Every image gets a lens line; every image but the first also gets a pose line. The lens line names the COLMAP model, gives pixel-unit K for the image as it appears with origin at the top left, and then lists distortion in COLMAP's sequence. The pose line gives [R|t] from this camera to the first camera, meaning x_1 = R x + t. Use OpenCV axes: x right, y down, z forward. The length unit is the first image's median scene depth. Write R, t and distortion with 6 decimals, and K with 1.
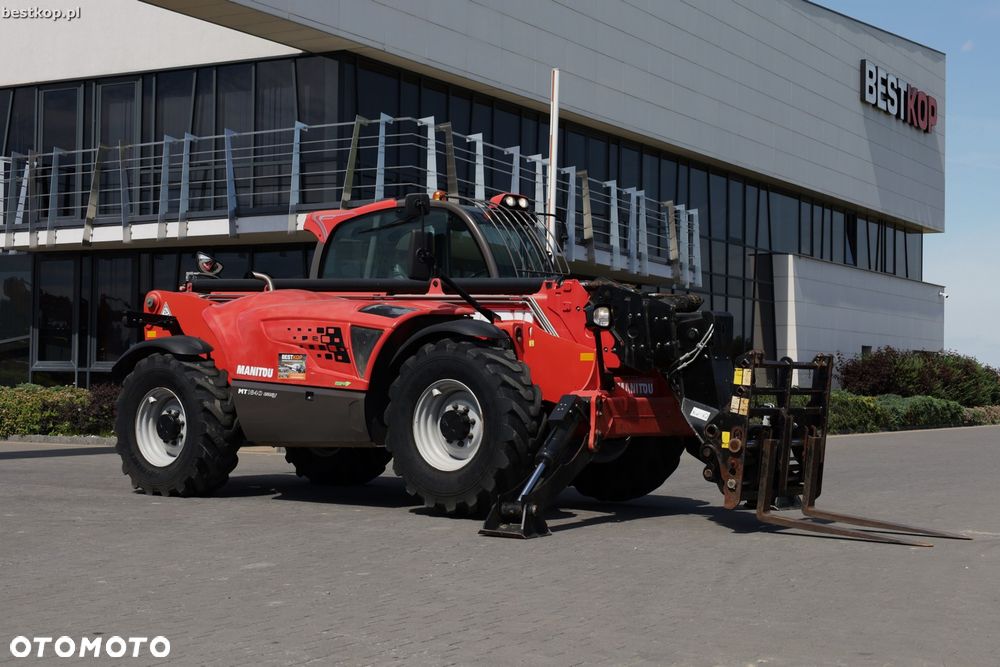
lens RADIAL K [[1652.5, 0, 496.1], [0, 1652.5, 330.2], [0, 0, 1]] dist [0.008177, 0.066138]
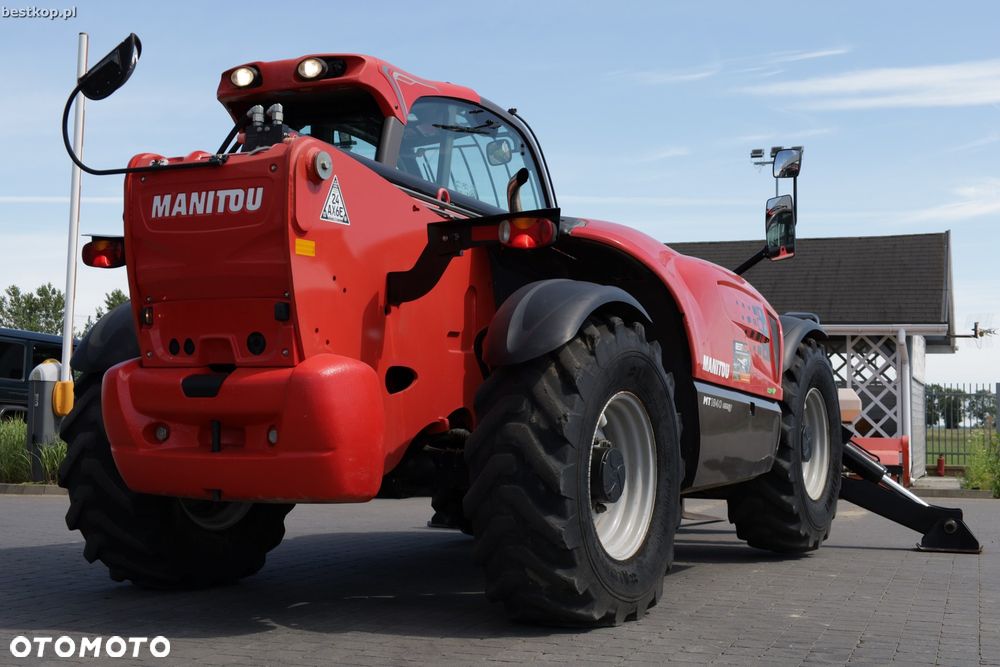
lens RADIAL K [[1390.4, 0, 518.3], [0, 1390.4, 317.5], [0, 0, 1]] dist [0.024411, 0.026598]
pose [[-0.207065, 0.058907, 0.976552, -0.335675], [-0.044887, 0.996562, -0.069632, 0.024566], [-0.977297, -0.058253, -0.203709, 0.637635]]
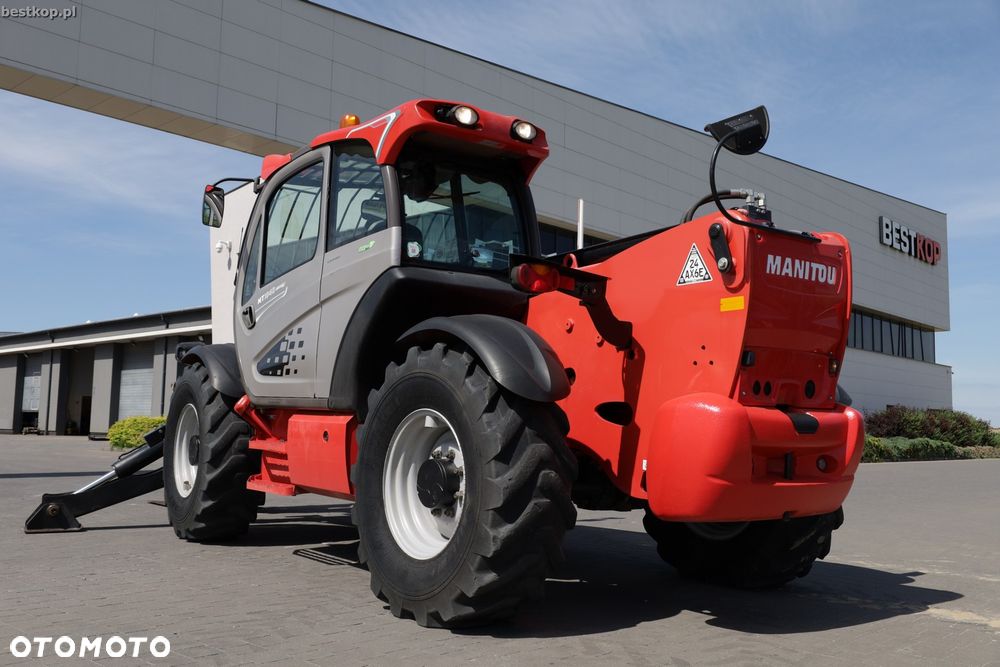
lens RADIAL K [[928.4, 0, 507.9], [0, 928.4, 335.8], [0, 0, 1]] dist [0.004634, -0.001083]
pose [[0.976803, -0.017038, -0.213463, 0.125511], [0.001493, 0.997347, -0.072773, 0.014406], [0.214136, 0.070767, 0.974237, 0.190440]]
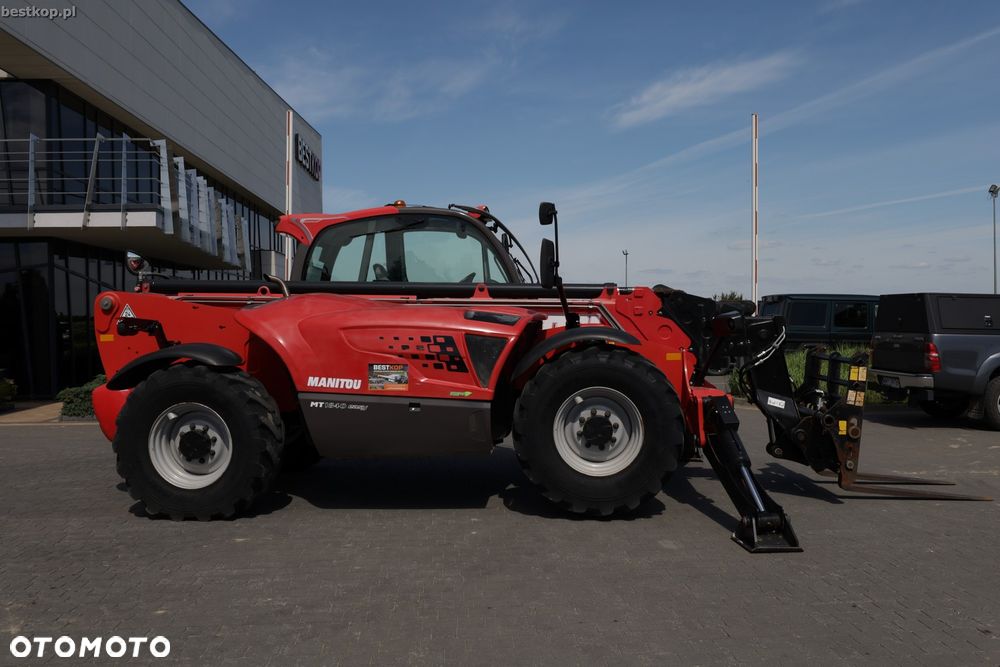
lens RADIAL K [[859.6, 0, 501.7], [0, 859.6, 330.9], [0, 0, 1]] dist [-0.006204, 0.001554]
pose [[0.827768, -0.032769, 0.560113, -0.185177], [0.004722, 0.998665, 0.051447, -0.016042], [-0.561051, -0.039942, 0.826817, 0.295655]]
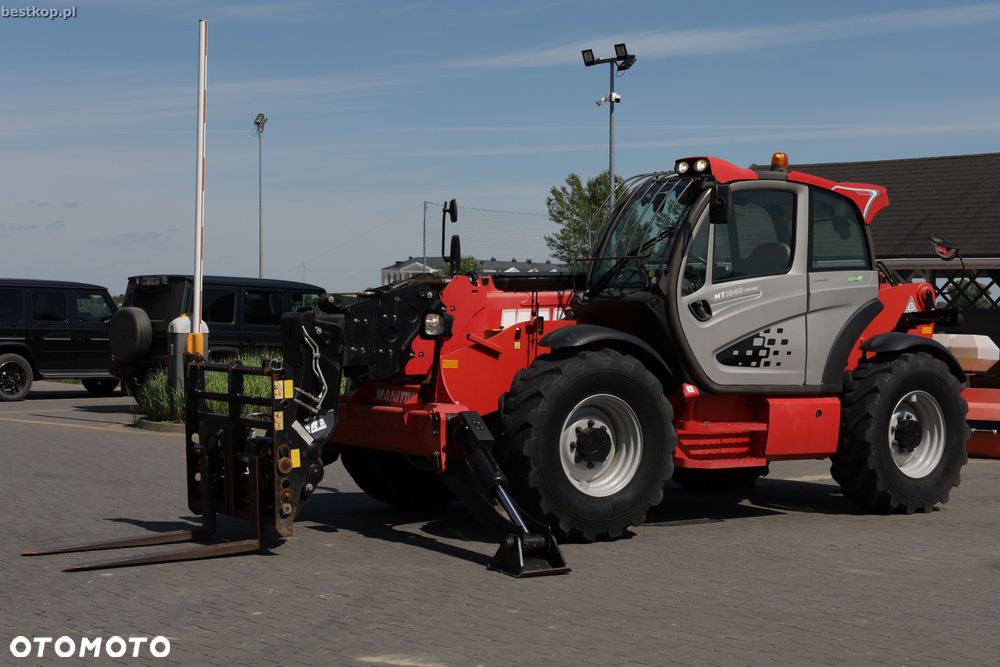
lens RADIAL K [[1652.5, 0, 496.1], [0, 1652.5, 330.2], [0, 0, 1]] dist [0.008177, 0.066138]
pose [[0.237204, -0.025643, 0.971121, -0.462051], [-0.035052, 0.998775, 0.034935, -0.017239], [-0.970827, -0.042327, 0.236015, 0.363004]]
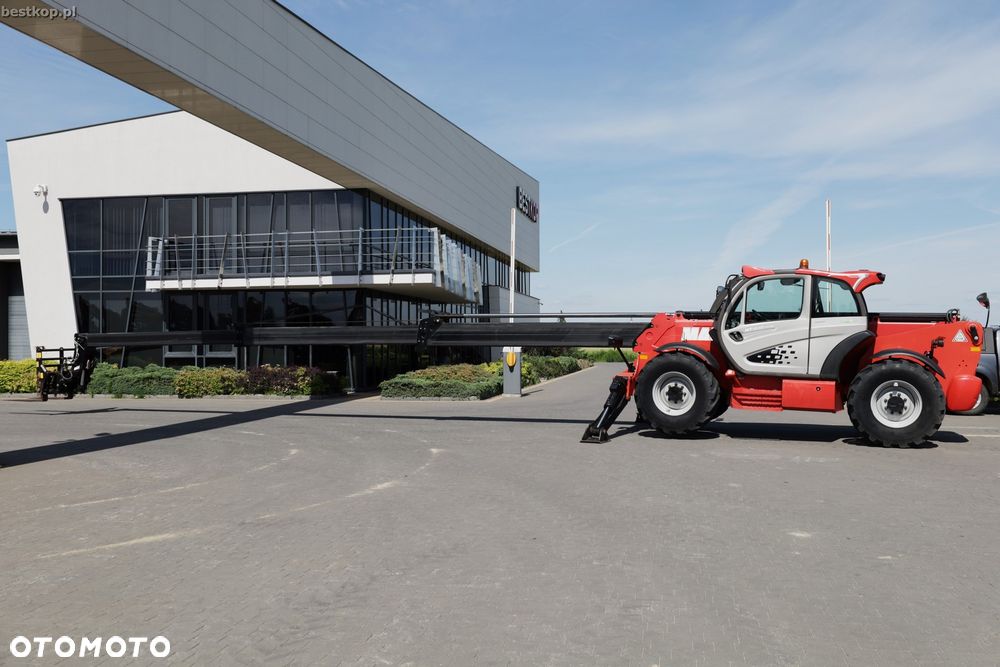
lens RADIAL K [[928.4, 0, 507.9], [0, 928.4, 335.8], [0, 0, 1]] dist [0.004634, -0.001083]
pose [[0.938602, -0.015603, 0.344649, -0.324654], [0.007363, 0.999655, 0.025206, -0.025012], [-0.344923, -0.021121, 0.938393, -0.072027]]
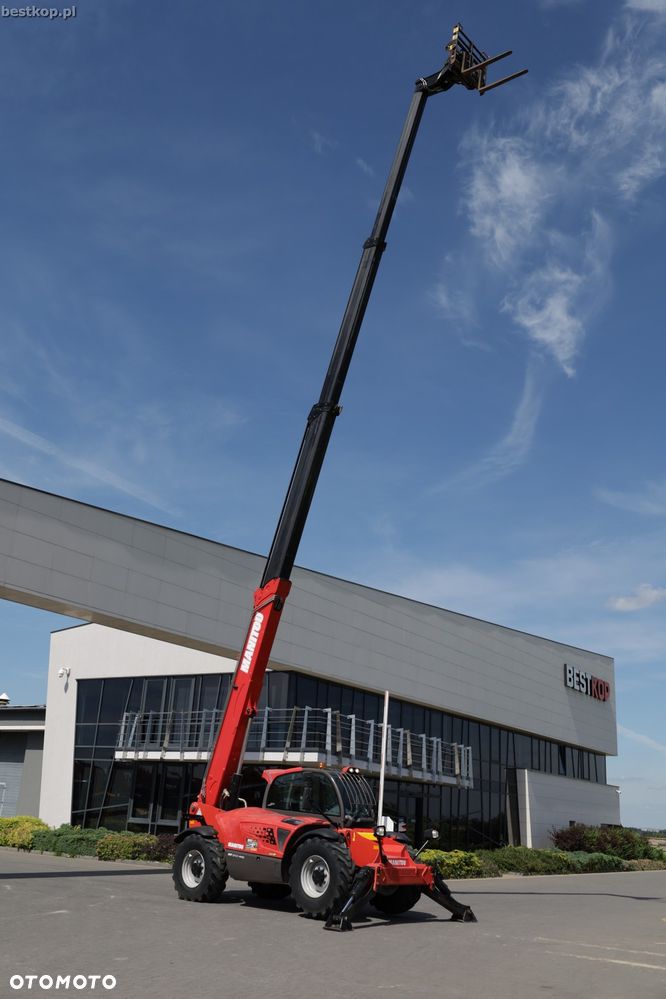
lens RADIAL K [[941.6, 0, 340.0], [0, 941.6, 500.7], [0, 0, 1]] dist [0.007321, 0.000427]
pose [[0.998021, 0.025338, -0.057548, 0.034457], [-0.040921, 0.956612, -0.288476, -0.033918], [0.047742, 0.290260, 0.955756, -0.215014]]
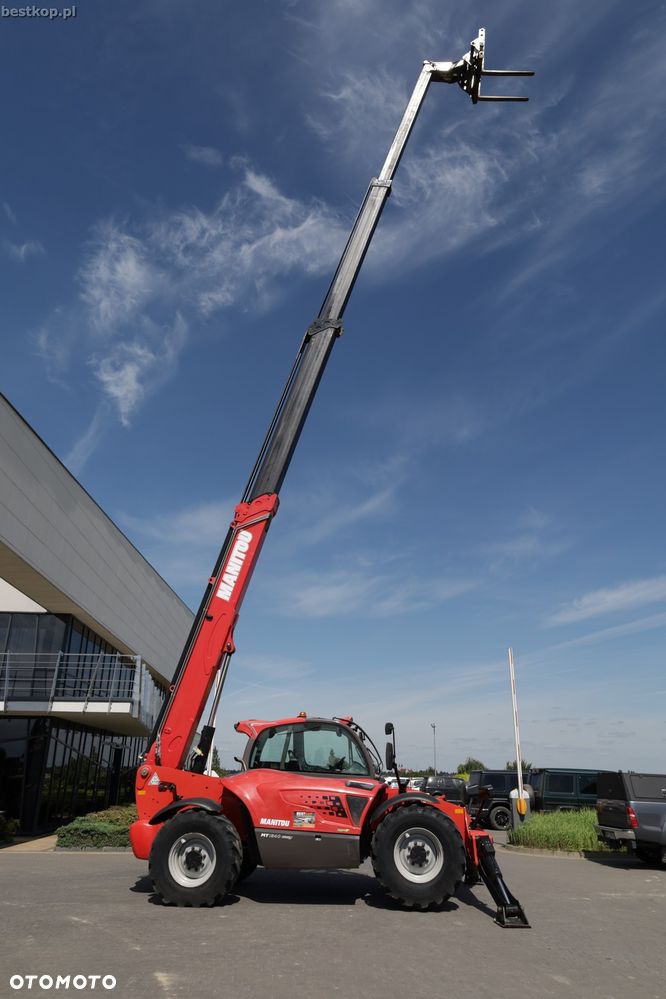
lens RADIAL K [[664.4, 0, 332.8], [0, 664.4, 487.3], [0, 0, 1]] dist [-0.010724, -0.001073]
pose [[0.825879, 0.220981, 0.518740, -0.291317], [-0.018016, 0.929873, -0.367439, -0.026090], [-0.563560, 0.294115, 0.771944, 0.176216]]
